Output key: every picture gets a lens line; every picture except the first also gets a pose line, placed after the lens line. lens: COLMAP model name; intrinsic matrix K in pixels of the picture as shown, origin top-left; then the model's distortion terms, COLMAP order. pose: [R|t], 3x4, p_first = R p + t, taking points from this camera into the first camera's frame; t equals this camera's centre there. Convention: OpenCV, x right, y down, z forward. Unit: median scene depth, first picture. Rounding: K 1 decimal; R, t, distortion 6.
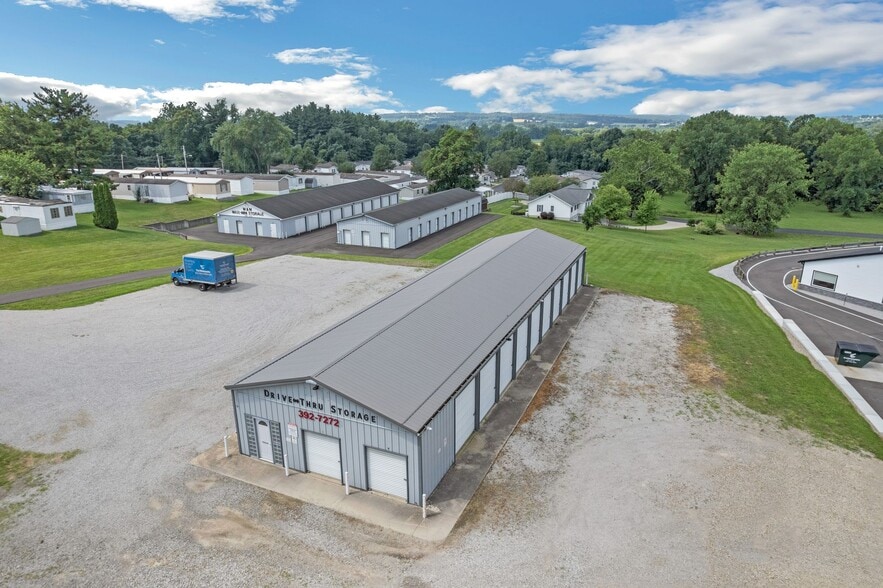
lens RADIAL K [[563.8, 0, 441.7], [0, 563.8, 289.2], [0, 0, 1]] dist [-0.076025, 0.068111]
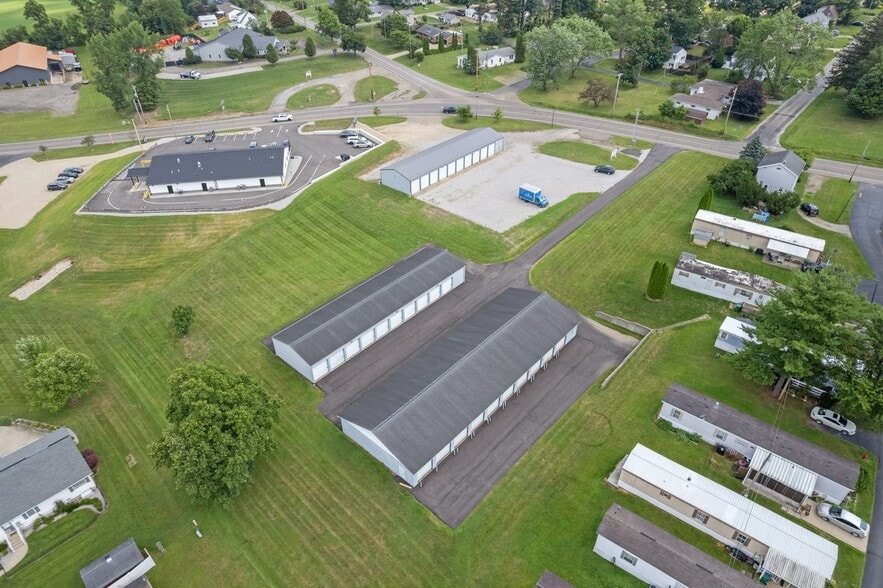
lens RADIAL K [[563.8, 0, 441.7], [0, 563.8, 289.2], [0, 0, 1]] dist [-0.076025, 0.068111]
pose [[-0.953497, -0.167825, 0.250357, -0.744663], [0.096133, 0.617916, 0.780345, -1.726903], [-0.285661, 0.768124, -0.573048, 2.863445]]
